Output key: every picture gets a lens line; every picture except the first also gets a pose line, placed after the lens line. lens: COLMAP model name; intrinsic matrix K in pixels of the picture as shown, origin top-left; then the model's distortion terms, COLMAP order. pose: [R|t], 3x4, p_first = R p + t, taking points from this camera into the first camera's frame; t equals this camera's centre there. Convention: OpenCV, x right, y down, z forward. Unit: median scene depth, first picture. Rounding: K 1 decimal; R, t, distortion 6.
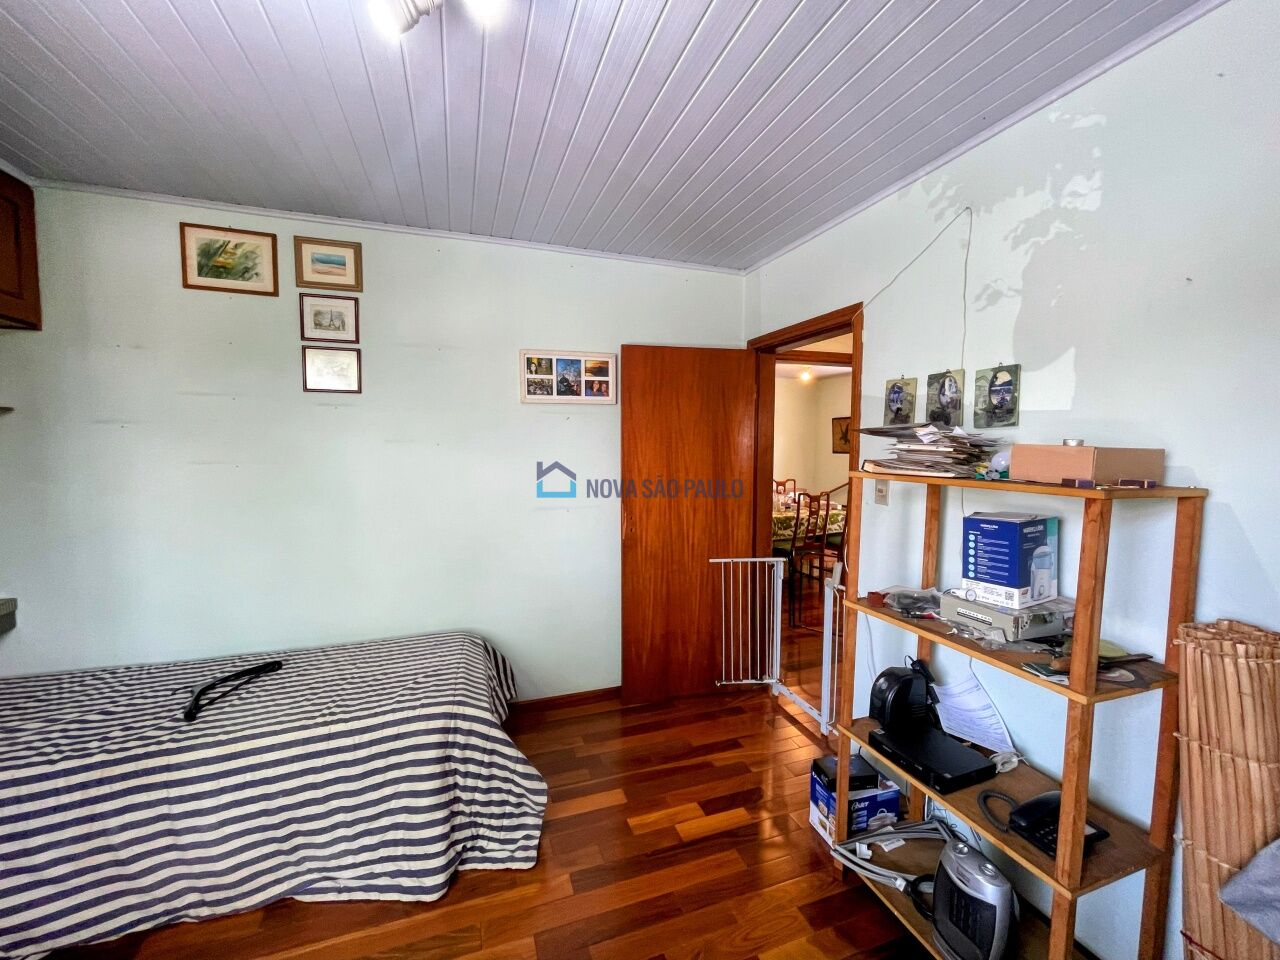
lens RADIAL K [[515.0, 0, 638.5], [0, 515.0, 475.7], [0, 0, 1]] dist [-0.002622, 0.000206]
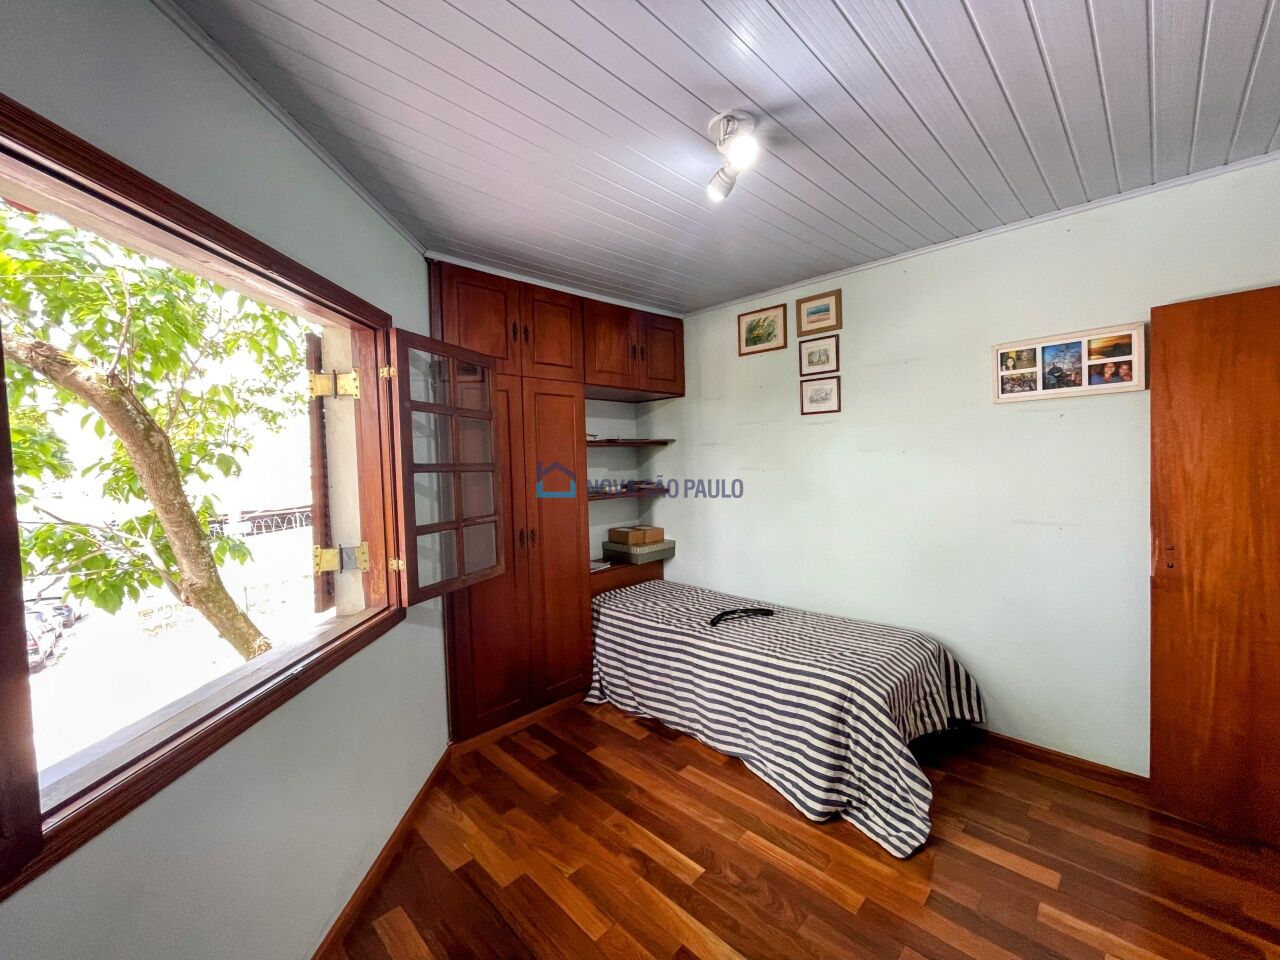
lens RADIAL K [[515.0, 0, 634.4], [0, 515.0, 477.6], [0, 0, 1]] dist [-0.002622, 0.000206]
pose [[0.436992, 0.019599, -0.899252, 0.448959], [-0.021328, 0.999707, 0.011424, -0.010815], [0.899212, 0.014188, 0.437282, 0.044015]]
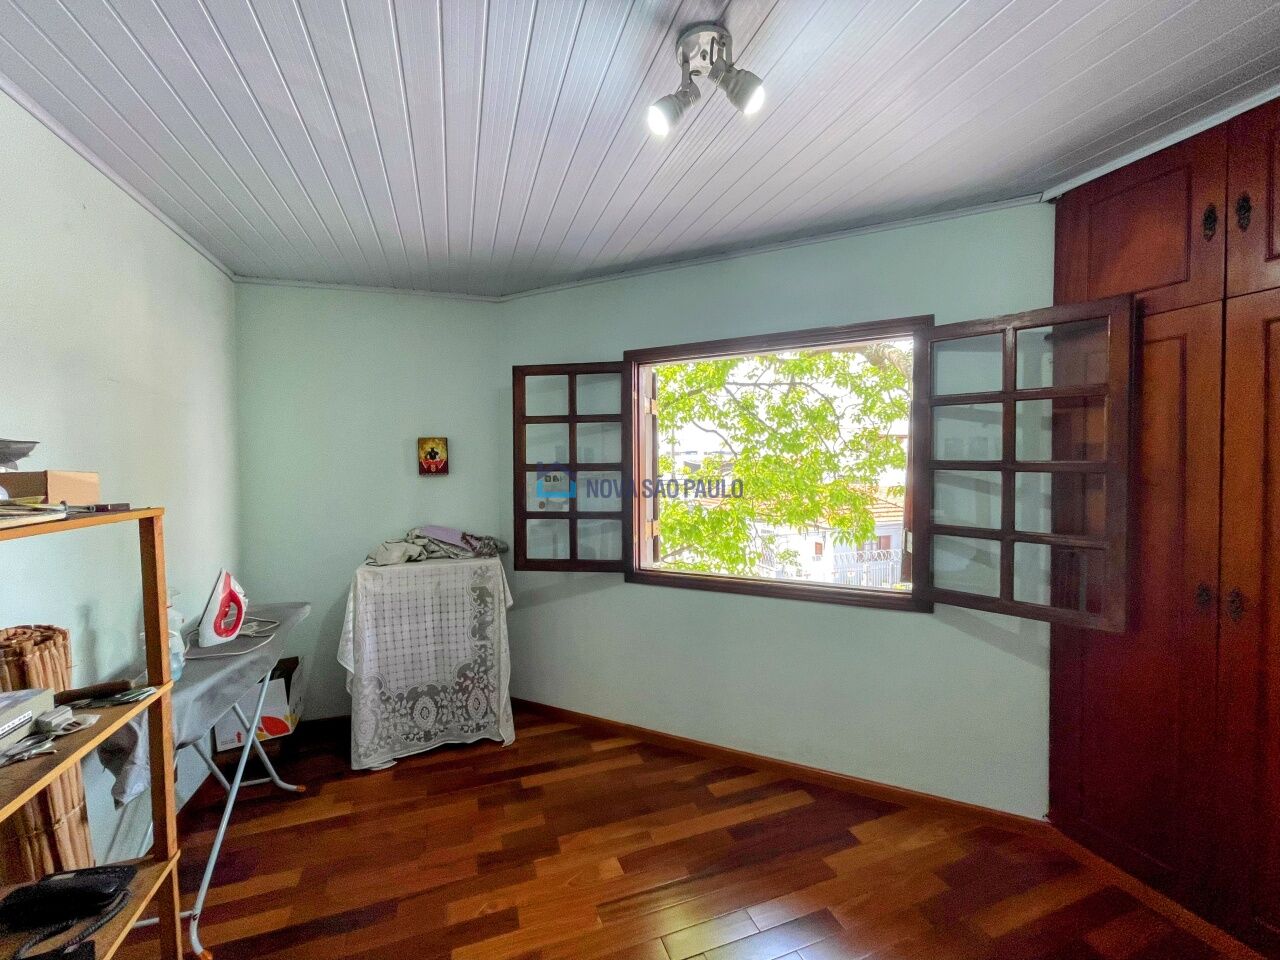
lens RADIAL K [[515.0, 0, 638.3], [0, 515.0, 475.4], [0, 0, 1]] dist [-0.002622, 0.000206]
pose [[-0.999936, 0.006522, -0.009284, -0.125317], [0.005780, 0.996951, 0.077822, -0.075979], [0.009763, 0.077763, -0.996924, 1.197188]]
